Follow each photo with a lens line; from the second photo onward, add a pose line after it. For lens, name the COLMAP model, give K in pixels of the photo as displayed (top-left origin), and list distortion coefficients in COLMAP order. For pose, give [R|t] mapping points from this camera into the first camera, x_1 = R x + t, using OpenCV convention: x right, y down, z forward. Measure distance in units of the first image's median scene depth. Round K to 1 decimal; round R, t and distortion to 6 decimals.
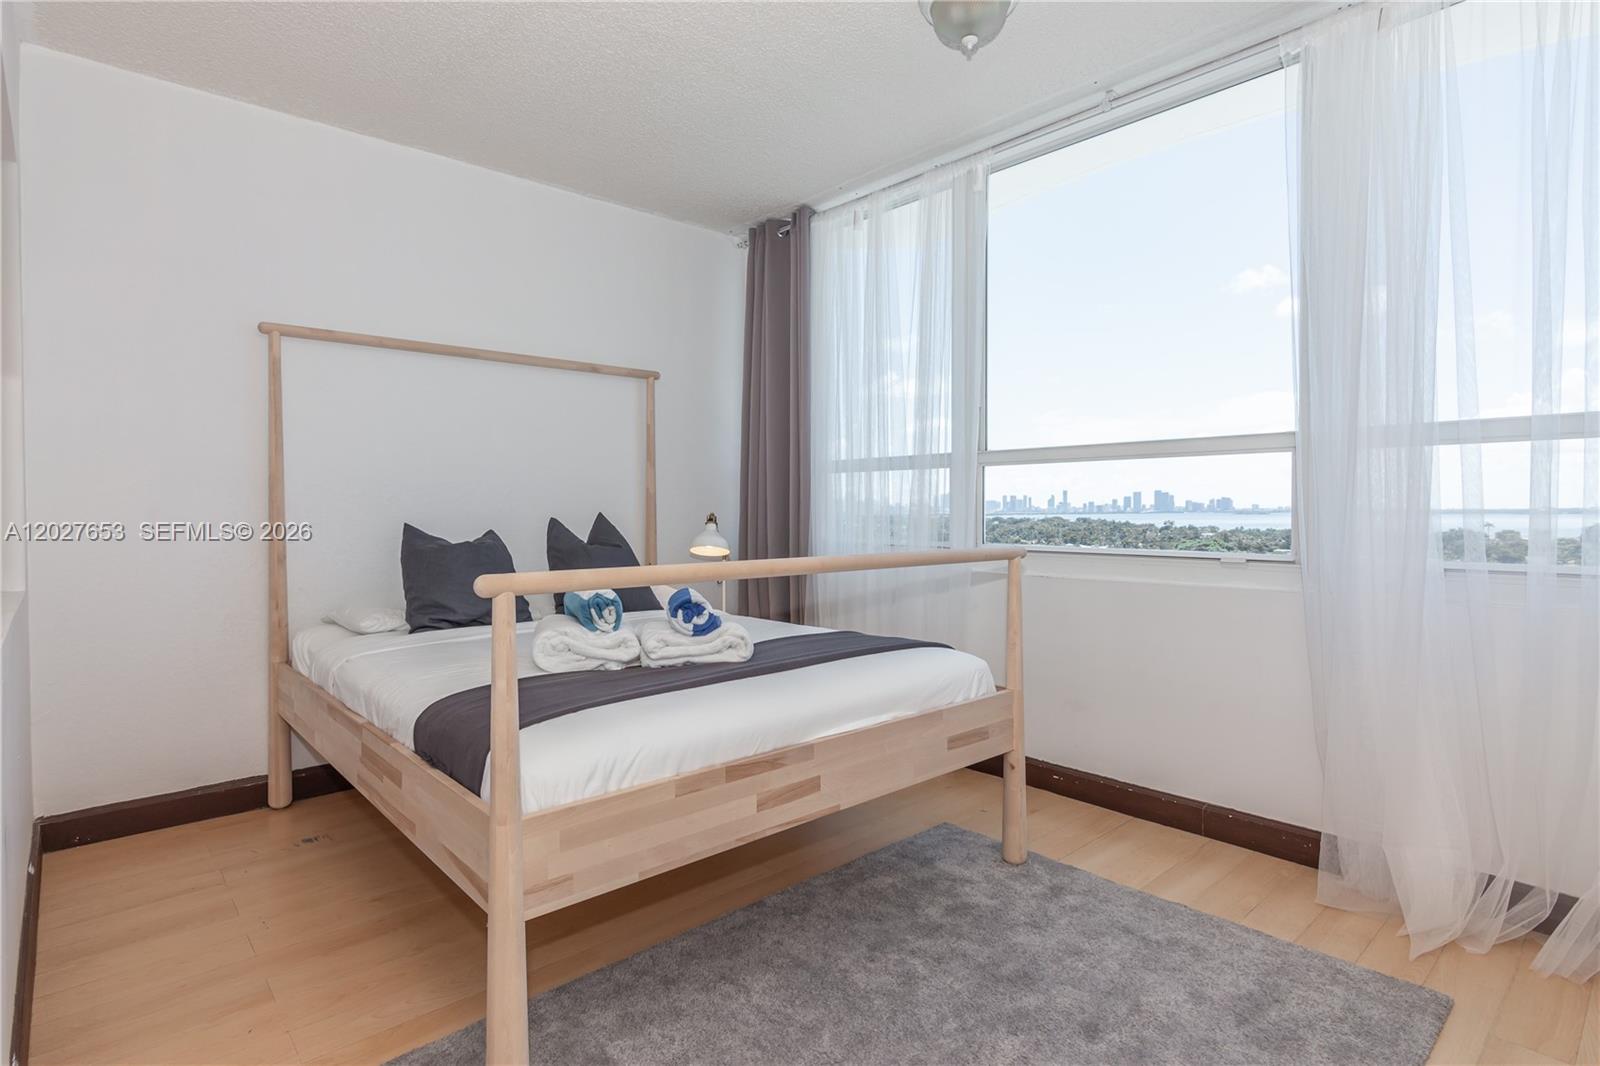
lens RADIAL K [[800.7, 0, 810.6], [0, 800.7, 502.6], [0, 0, 1]] dist [-0.001198, 0.000033]
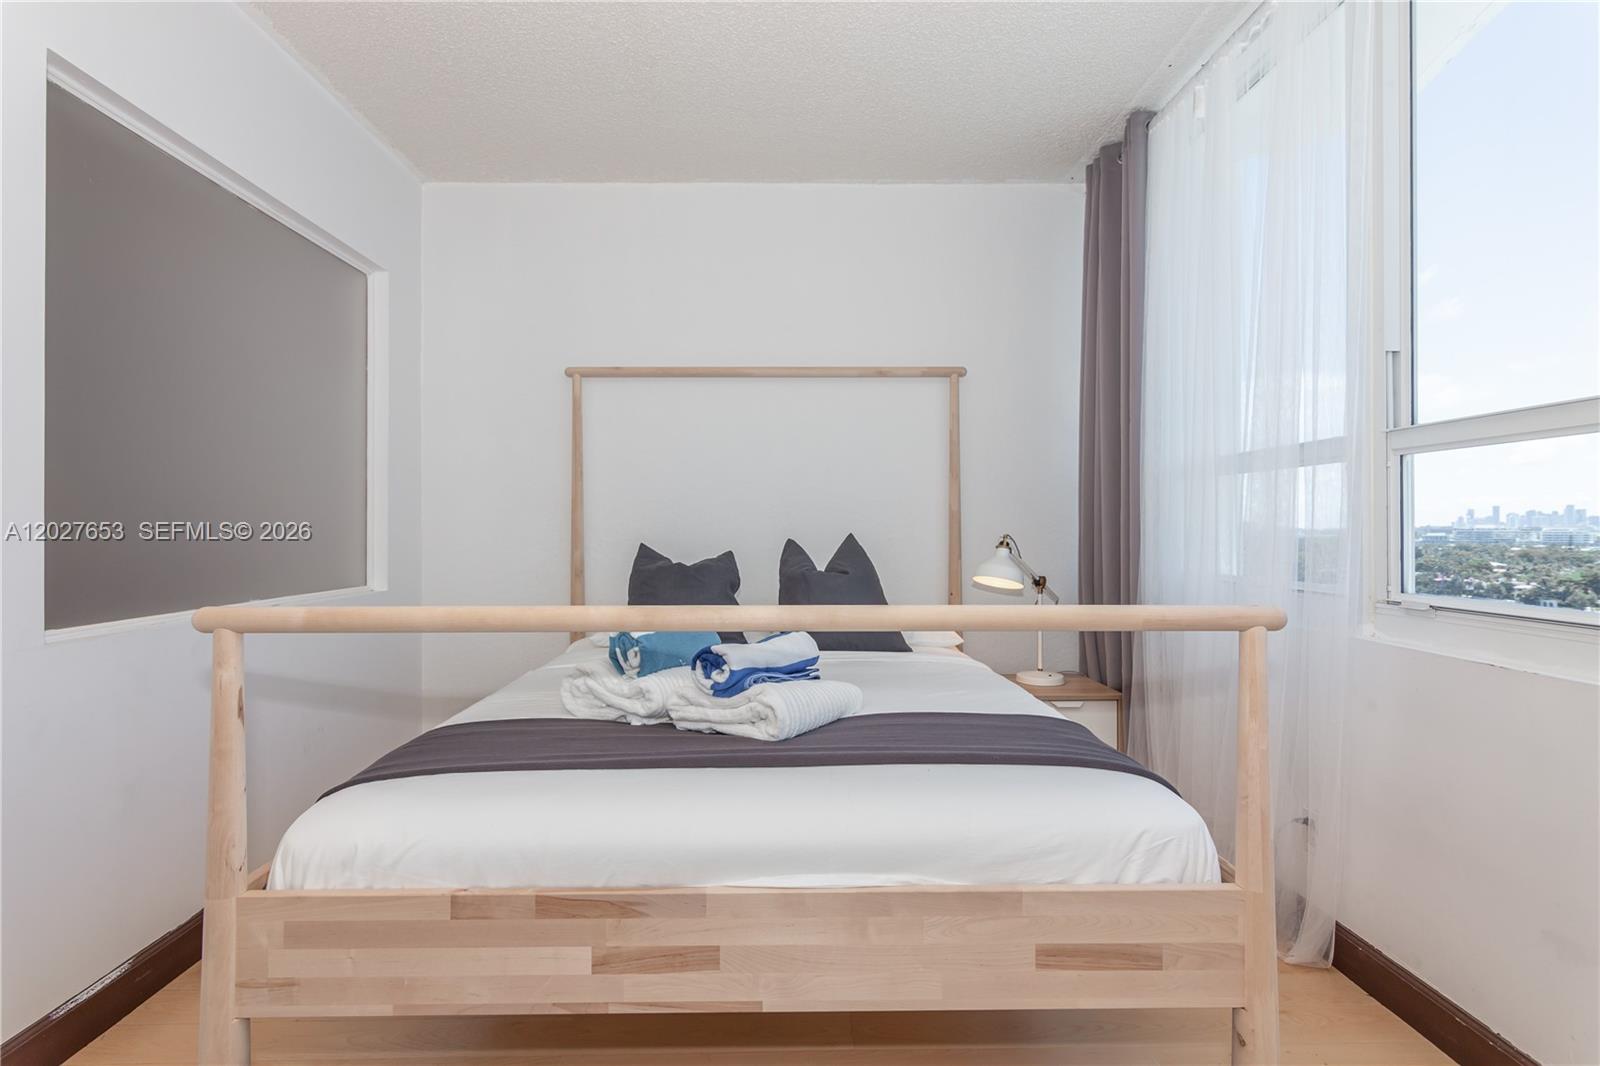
lens RADIAL K [[785.1, 0, 798.1], [0, 785.1, 518.4], [0, 0, 1]] dist [0.002056, -0.000159]
pose [[0.754925, -0.008463, -0.655756, 0.374571], [0.004912, 0.999962, -0.007250, 0.001916], [0.655792, 0.002252, 0.754938, 0.444878]]
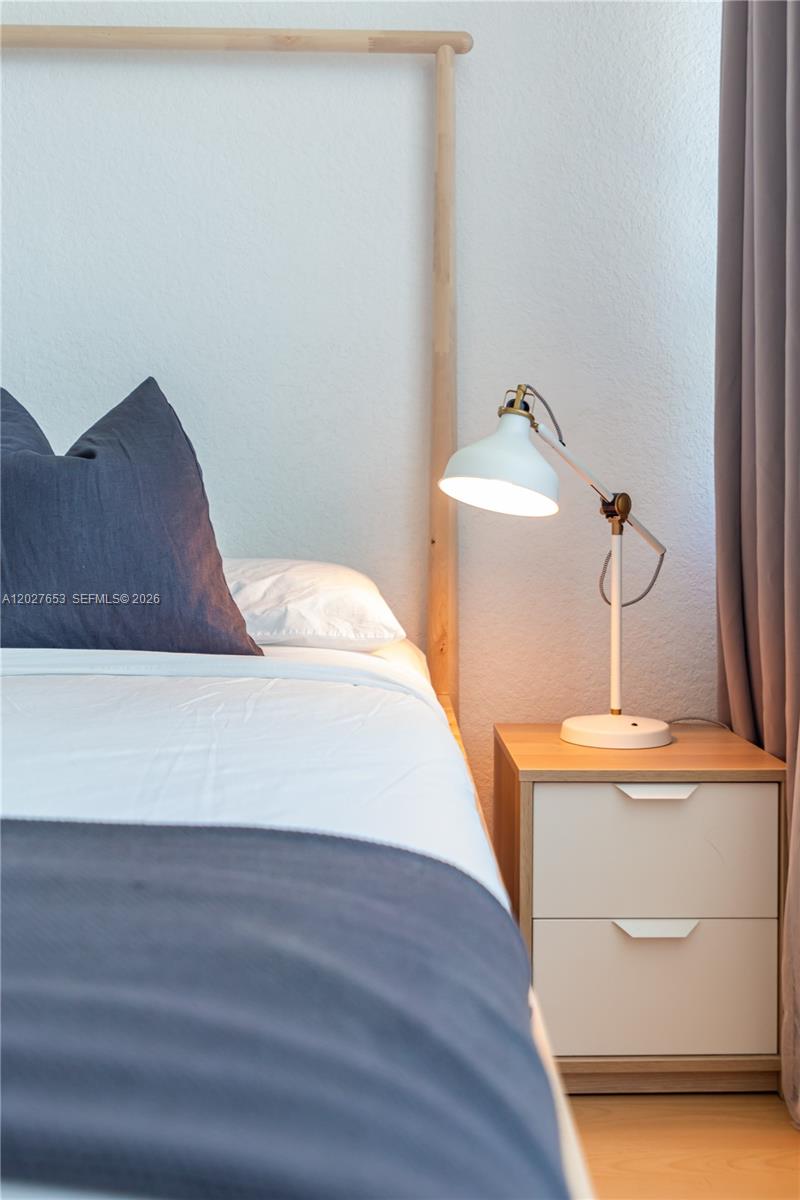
lens RADIAL K [[1221.4, 0, 400.0], [0, 1221.4, 471.6], [0, 0, 1]] dist [0.010739, 0.006070]
pose [[0.757340, -0.018333, -0.652764, 0.273902], [-0.003647, 0.999471, -0.032302, 0.105452], [0.653011, 0.026845, 0.756872, 0.937196]]
